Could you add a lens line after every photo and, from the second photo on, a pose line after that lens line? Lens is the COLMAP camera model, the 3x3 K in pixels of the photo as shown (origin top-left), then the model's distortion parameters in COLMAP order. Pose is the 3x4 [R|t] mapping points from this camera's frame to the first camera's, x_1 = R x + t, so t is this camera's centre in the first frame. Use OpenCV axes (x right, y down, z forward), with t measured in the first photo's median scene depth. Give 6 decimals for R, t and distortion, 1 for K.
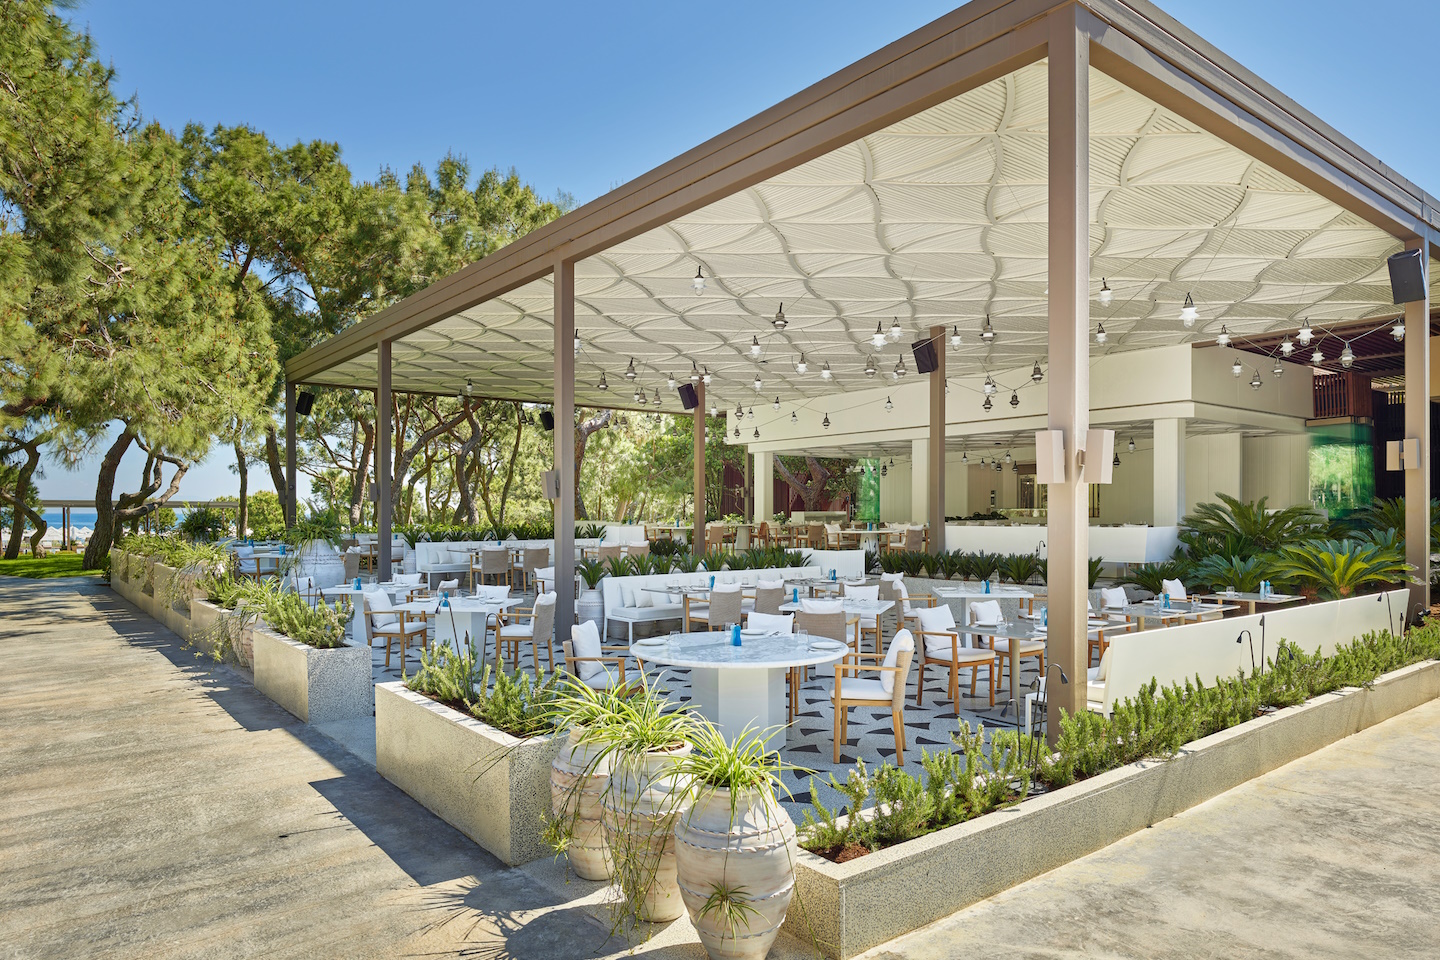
lens RADIAL K [[1013.3, 0, 720.0], [0, 1013.3, 480.0], [0, 0, 1]] dist [0.000544, 0.000914]
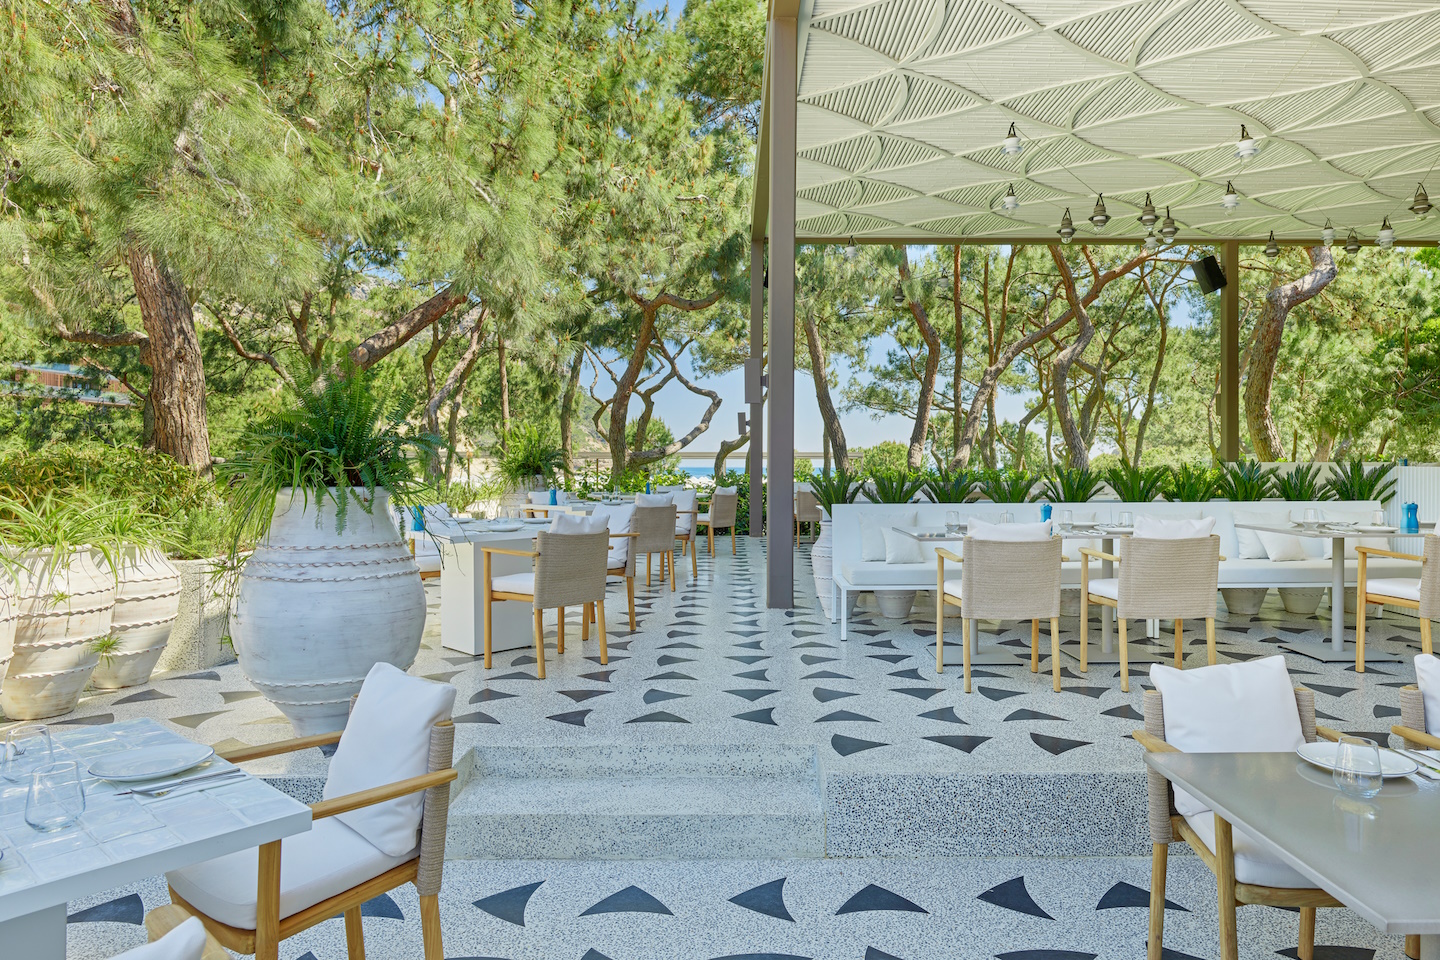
lens RADIAL K [[1013.3, 0, 720.0], [0, 1013.3, 480.0], [0, 0, 1]] dist [0.000544, 0.000914]
pose [[0.816274, 0.009900, -0.577581, -0.035911], [0.016282, 0.999062, 0.040136, 0.011592], [0.577436, -0.042167, 0.815346, 0.212253]]
